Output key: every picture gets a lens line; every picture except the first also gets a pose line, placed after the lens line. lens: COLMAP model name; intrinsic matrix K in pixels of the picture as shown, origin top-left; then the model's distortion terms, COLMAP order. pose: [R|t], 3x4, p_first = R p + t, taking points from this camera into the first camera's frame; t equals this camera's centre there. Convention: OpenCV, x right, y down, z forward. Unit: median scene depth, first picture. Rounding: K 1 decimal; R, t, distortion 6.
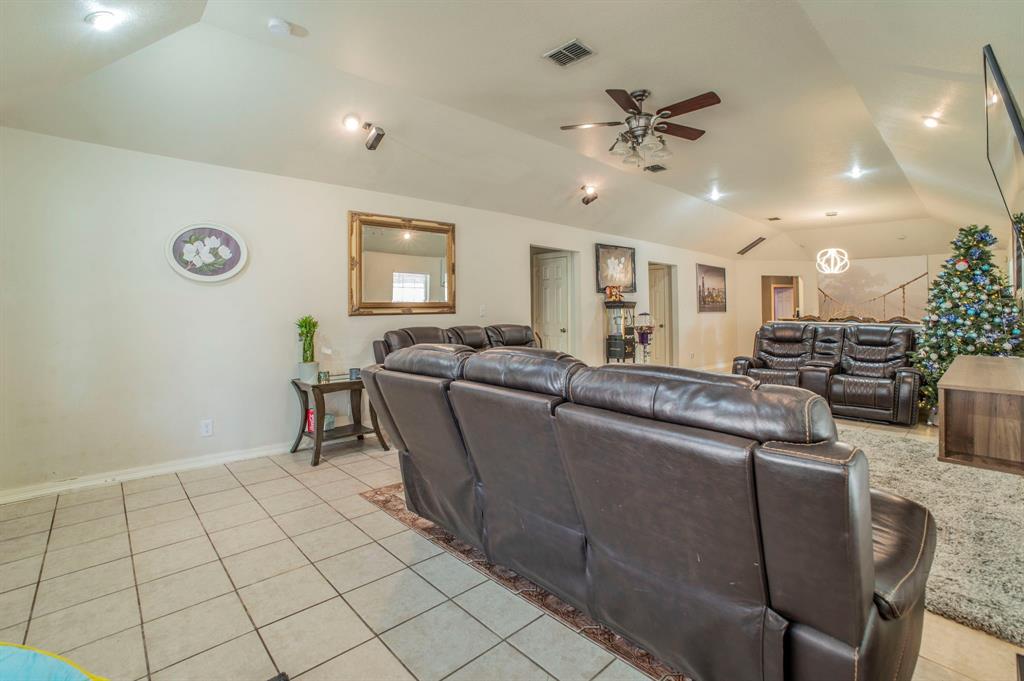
lens RADIAL K [[472.9, 0, 505.6], [0, 472.9, 314.9], [0, 0, 1]] dist [-0.011989, 0.000234]
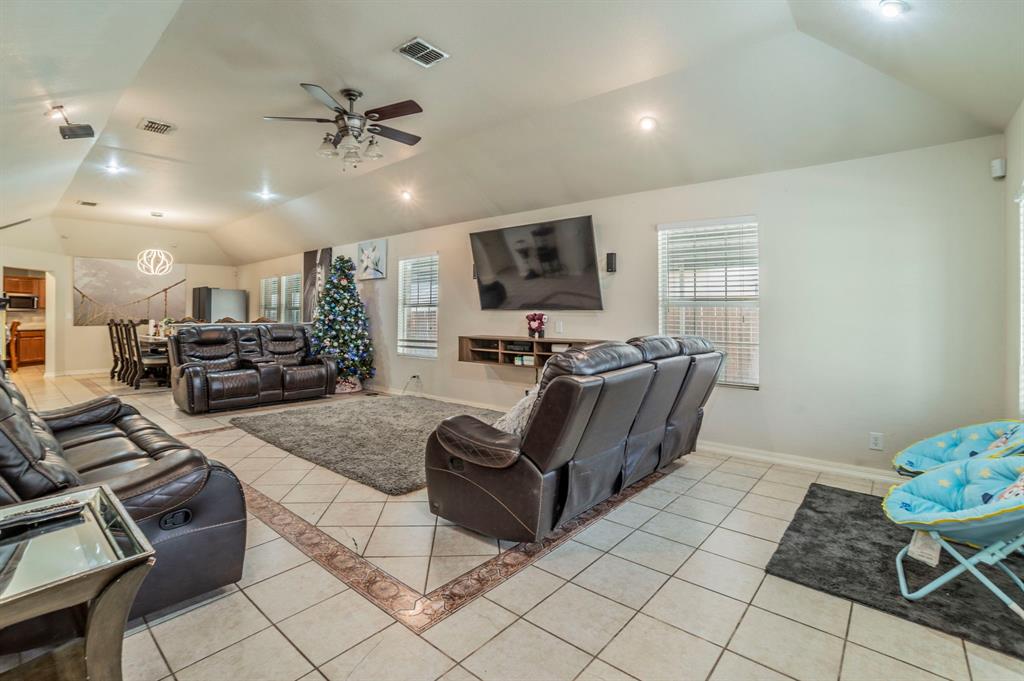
lens RADIAL K [[472.9, 0, 505.6], [0, 472.9, 314.9], [0, 0, 1]] dist [-0.011989, 0.000234]
pose [[-0.103308, -0.006328, 0.994629, -0.496729], [0.011995, 0.999899, 0.007607, -0.004583], [-0.994577, 0.012717, -0.103221, 0.534421]]
